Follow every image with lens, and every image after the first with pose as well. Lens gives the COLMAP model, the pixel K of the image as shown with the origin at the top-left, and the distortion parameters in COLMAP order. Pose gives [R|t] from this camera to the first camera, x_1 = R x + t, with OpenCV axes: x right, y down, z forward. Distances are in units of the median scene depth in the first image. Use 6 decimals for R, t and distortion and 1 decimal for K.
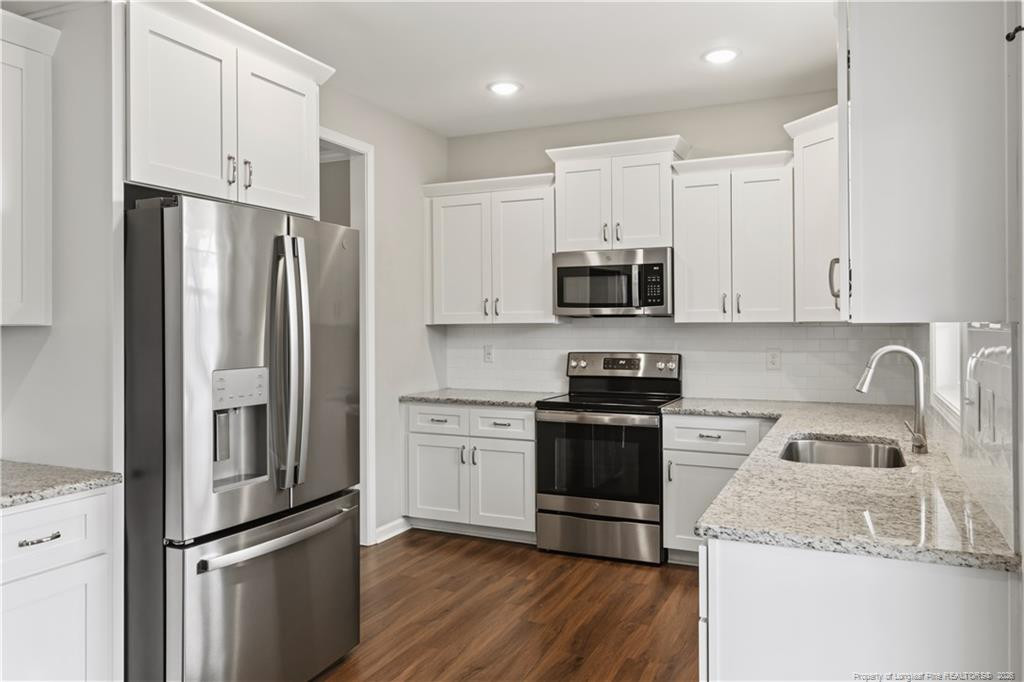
lens RADIAL K [[733.0, 0, 517.6], [0, 733.0, 321.4], [0, 0, 1]] dist [0.000555, 0.002286]
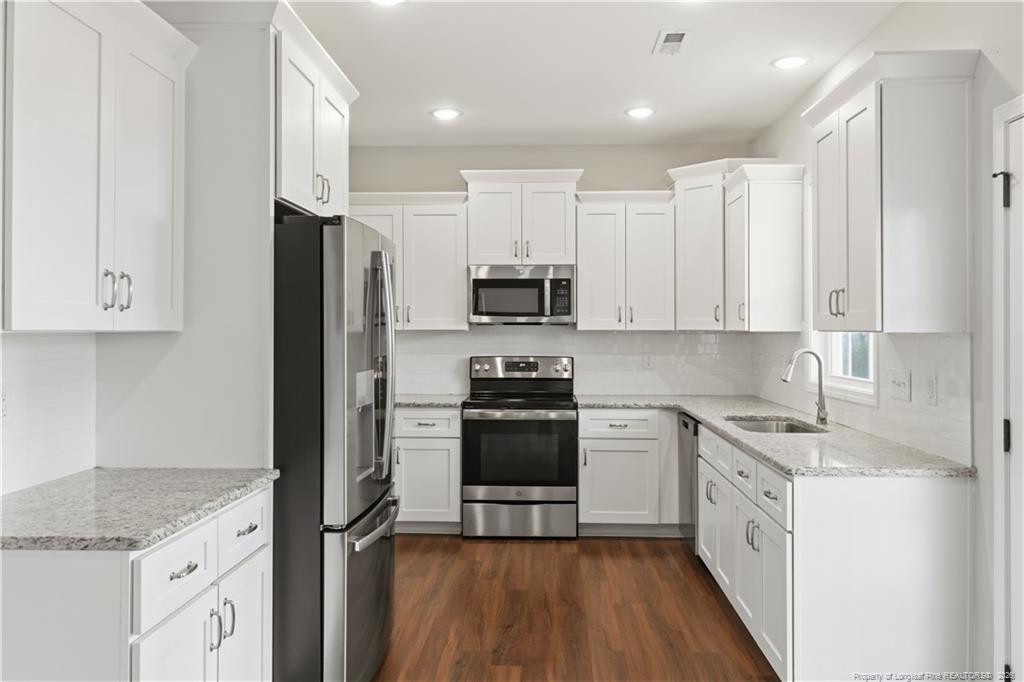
lens RADIAL K [[774.1, 0, 511.6], [0, 774.1, 322.4], [0, 0, 1]] dist [0.002655, 0.004973]
pose [[0.927841, 0.008606, 0.372876, -0.339876], [-0.006545, 0.999956, -0.006792, -0.001448], [-0.372918, 0.003861, 0.927856, -0.097978]]
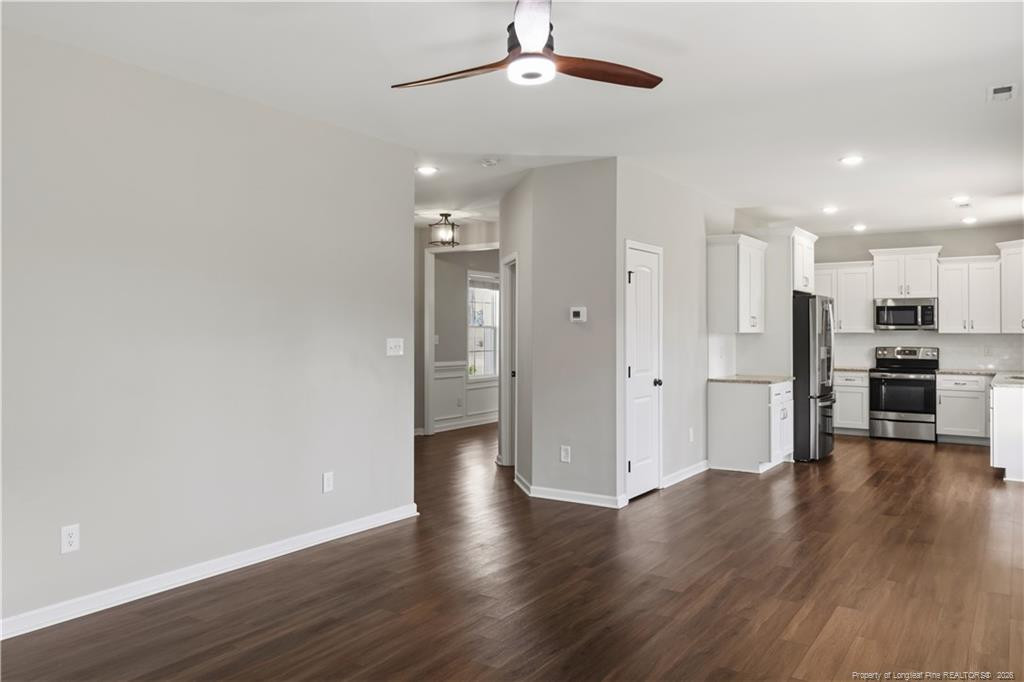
lens RADIAL K [[774.1, 0, 511.6], [0, 774.1, 322.4], [0, 0, 1]] dist [0.002655, 0.004973]
pose [[0.987985, 0.005068, -0.154470, -0.672782], [-0.006199, 0.999957, -0.006843, -0.005926], [0.154428, 0.007718, 0.987974, -1.439342]]
